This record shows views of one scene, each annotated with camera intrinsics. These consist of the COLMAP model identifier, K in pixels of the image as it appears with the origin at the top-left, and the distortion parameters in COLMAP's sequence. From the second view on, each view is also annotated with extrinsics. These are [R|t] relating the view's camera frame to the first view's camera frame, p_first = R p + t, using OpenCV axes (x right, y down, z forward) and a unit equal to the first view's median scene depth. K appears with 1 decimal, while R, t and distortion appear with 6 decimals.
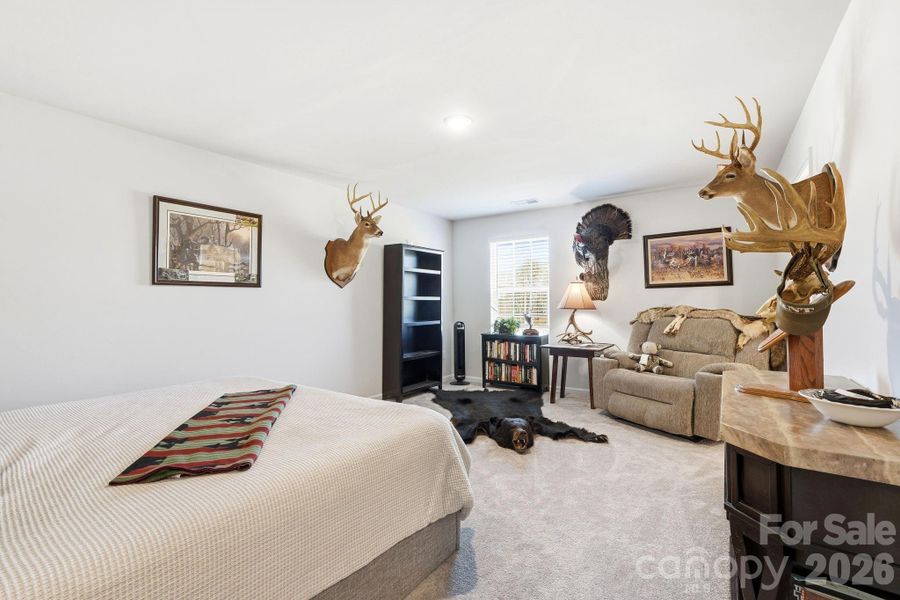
lens RADIAL K [[395.9, 0, 447.2], [0, 395.9, 299.1], [0, 0, 1]] dist [-0.000564, 0.000155]
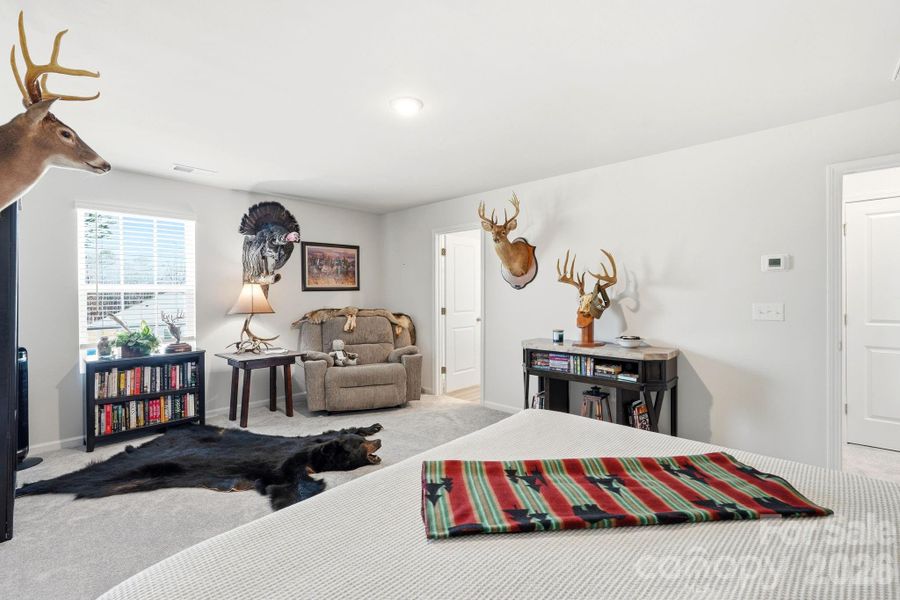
lens RADIAL K [[395.9, 0, 447.2], [0, 395.9, 299.1], [0, 0, 1]] dist [-0.000564, 0.000155]
pose [[0.158304, -0.002625, 0.987387, -0.482846], [-0.000757, 0.999996, 0.002780, -0.009268], [-0.987390, -0.001188, 0.158301, 0.446418]]
